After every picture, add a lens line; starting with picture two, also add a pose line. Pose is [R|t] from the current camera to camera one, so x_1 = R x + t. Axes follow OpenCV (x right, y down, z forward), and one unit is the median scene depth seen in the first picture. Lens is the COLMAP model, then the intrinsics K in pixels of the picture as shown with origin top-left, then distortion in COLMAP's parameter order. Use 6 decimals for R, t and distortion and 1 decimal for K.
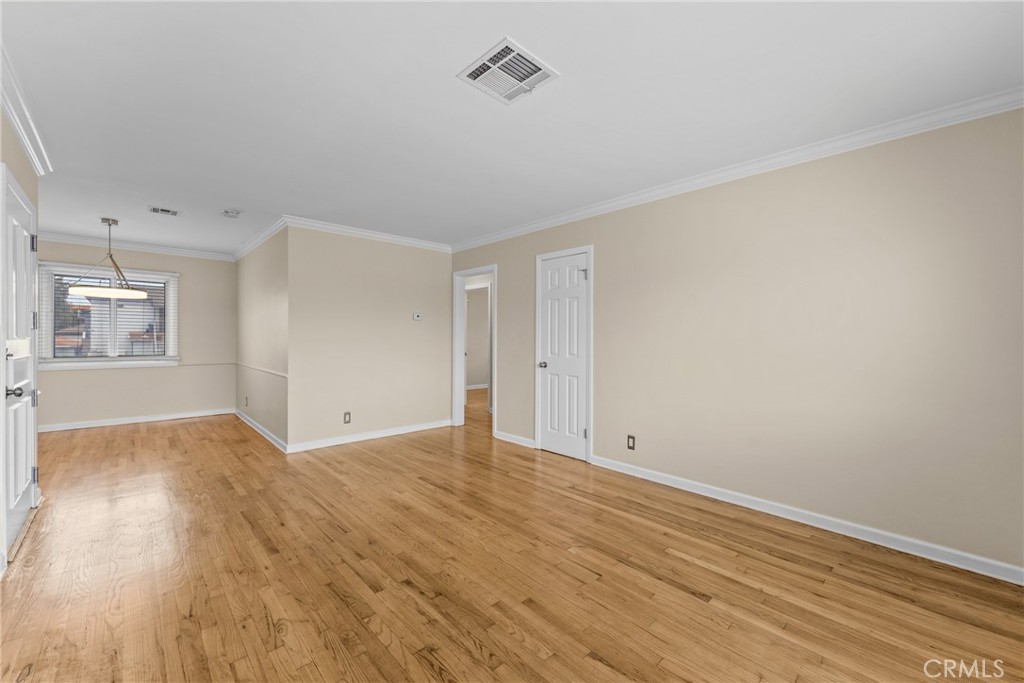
lens RADIAL K [[405.5, 0, 512.0], [0, 405.5, 341.5], [0, 0, 1]] dist [0.000569, 0.000038]
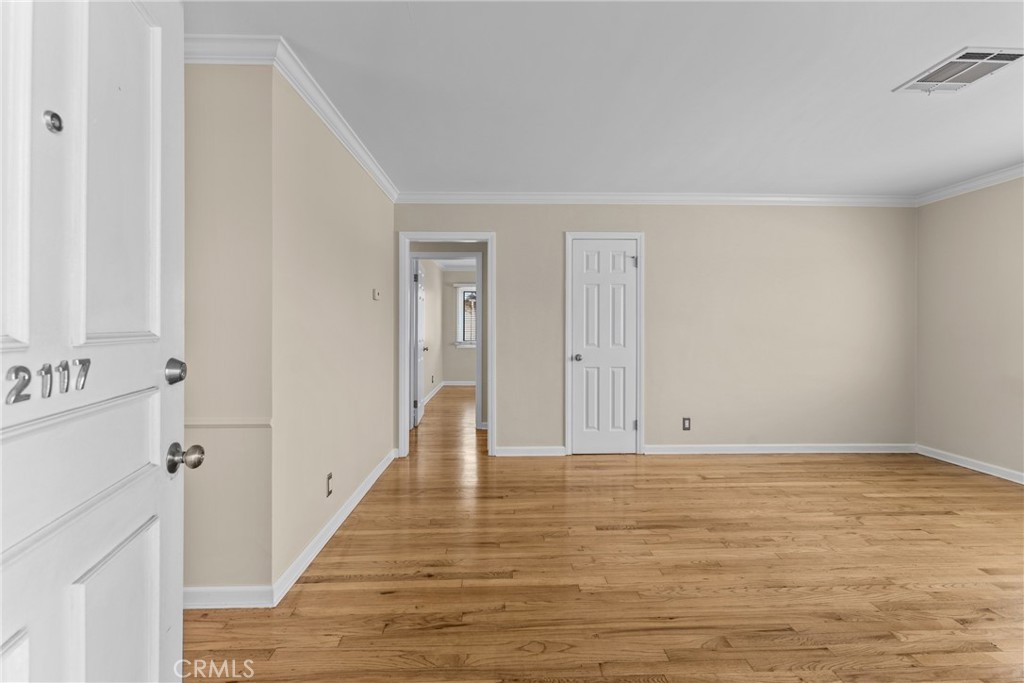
lens RADIAL K [[411.5, 0, 510.2], [0, 411.5, 328.3], [0, 0, 1]] dist [0.001248, 0.000149]
pose [[0.665324, -0.009086, 0.746500, -0.831854], [0.011594, 0.999931, 0.001837, -0.011896], [-0.746465, 0.007433, 0.665383, 0.622749]]
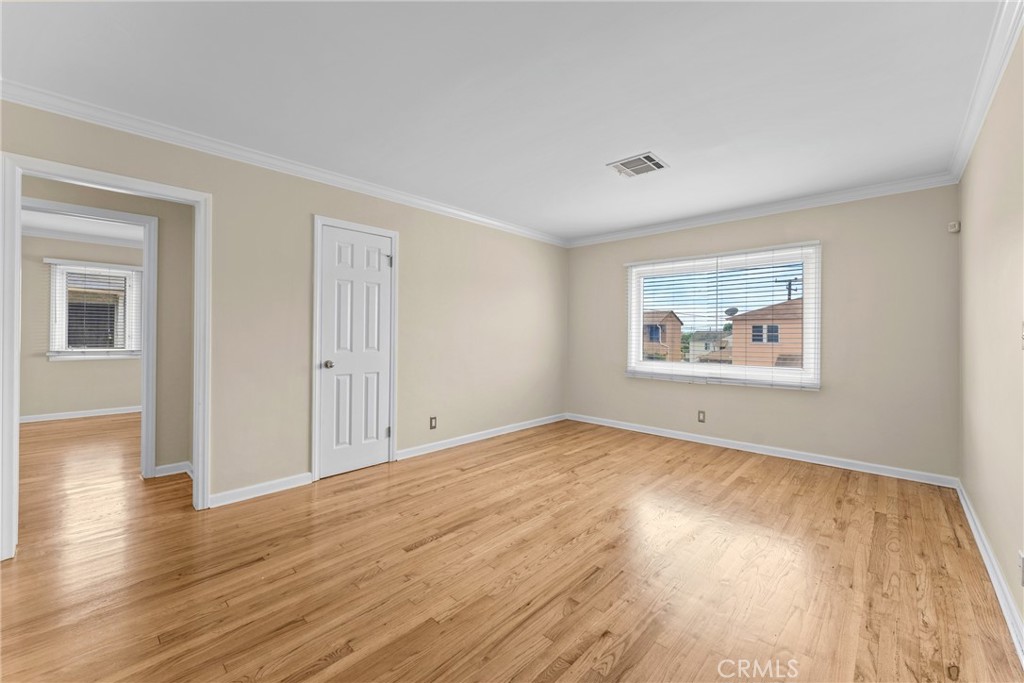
lens RADIAL K [[410.9, 0, 511.3], [0, 410.9, 332.8], [0, 0, 1]] dist [0.000852, 0.000043]
pose [[-0.058197, -0.008074, 0.998272, -0.852688], [0.001115, 0.999966, 0.008153, -0.008812], [-0.998305, 0.001587, -0.058186, 0.852408]]
